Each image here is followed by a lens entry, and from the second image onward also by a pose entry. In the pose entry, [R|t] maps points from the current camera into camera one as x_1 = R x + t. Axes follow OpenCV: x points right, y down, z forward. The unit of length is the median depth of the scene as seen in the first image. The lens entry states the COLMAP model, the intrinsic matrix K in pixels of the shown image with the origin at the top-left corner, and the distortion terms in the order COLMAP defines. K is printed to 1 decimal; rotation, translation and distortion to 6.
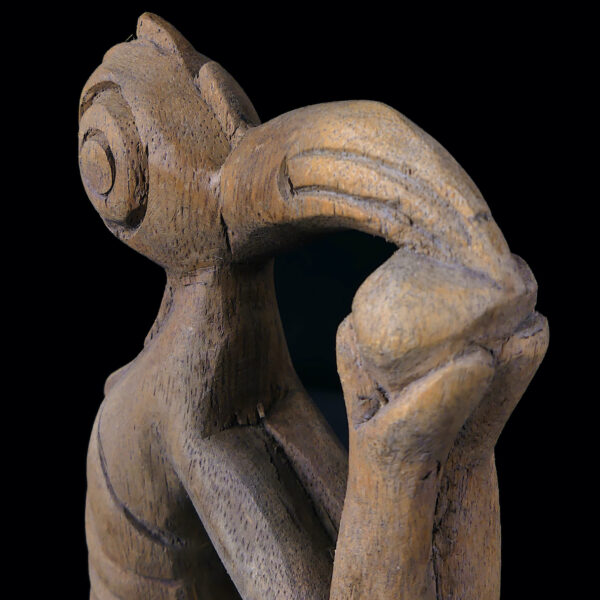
lens RADIAL K [[992.0, 0, 300.2], [0, 992.0, 318.5], [0, 0, 1]] dist [-0.015322, -0.079075]
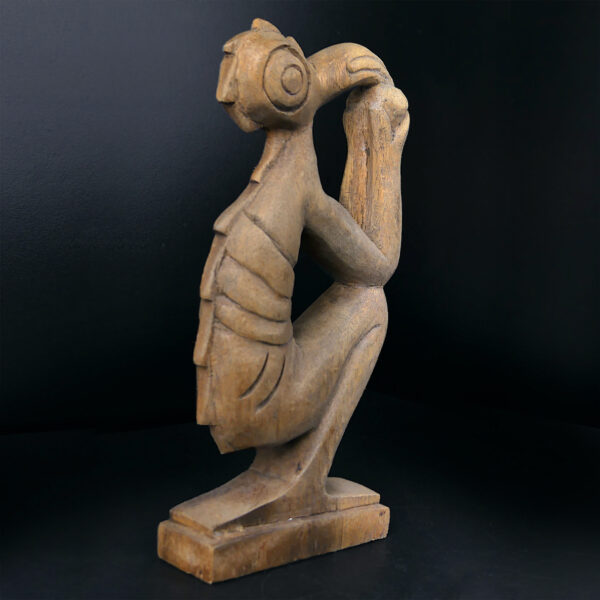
lens RADIAL K [[1151.7, 0, 300.0], [0, 1151.7, 300.0], [0, 0, 1]] dist [-0.023119, -0.045216]
pose [[-0.038230, -0.191500, 0.980748, -3.028252], [0.389113, 0.901145, 0.191125, -0.209127], [-0.920396, 0.388929, 0.040064, 1.128125]]
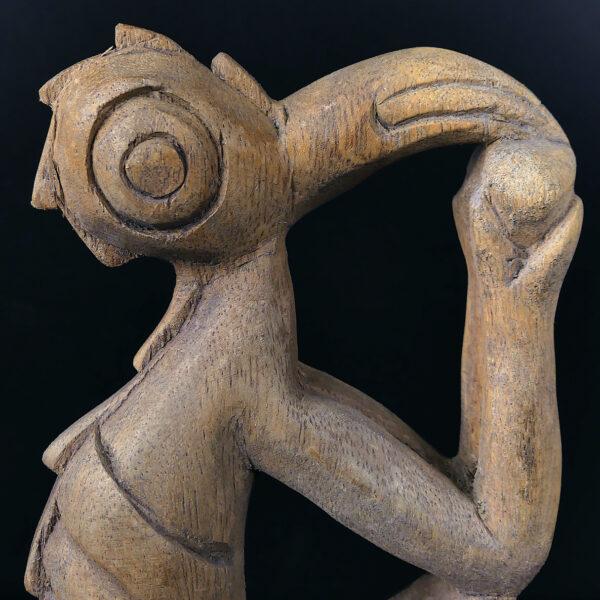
lens RADIAL K [[1473.4, 0, 300.0], [0, 1473.4, 300.0], [0, 0, 1]] dist [-0.042578, -0.054023]
pose [[0.629441, -0.246436, 0.736935, -1.310458], [0.366654, 0.930355, -0.002055, 0.027950], [-0.685105, 0.271493, 0.675960, -0.079898]]
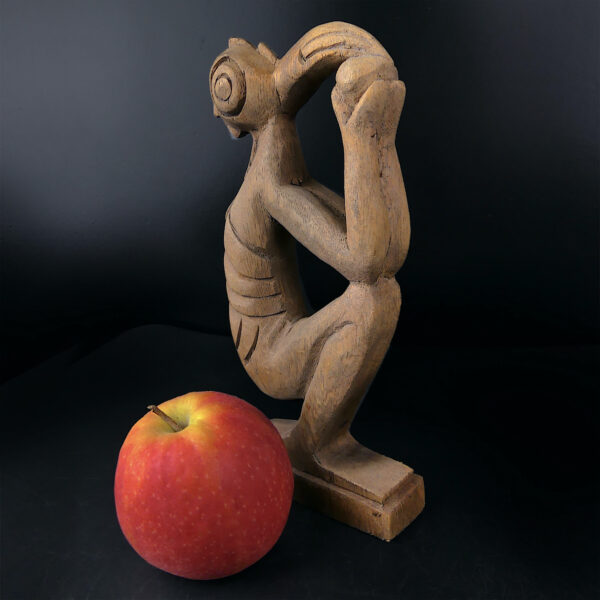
lens RADIAL K [[595.9, 0, 300.0], [0, 595.9, 300.0], [0, 0, 1]] dist [0.001090, -0.002651]
pose [[0.981235, -0.162876, 0.103191, -0.270964], [0.181757, 0.959980, -0.213082, 0.779312], [-0.064356, 0.227839, 0.971570, -0.417288]]
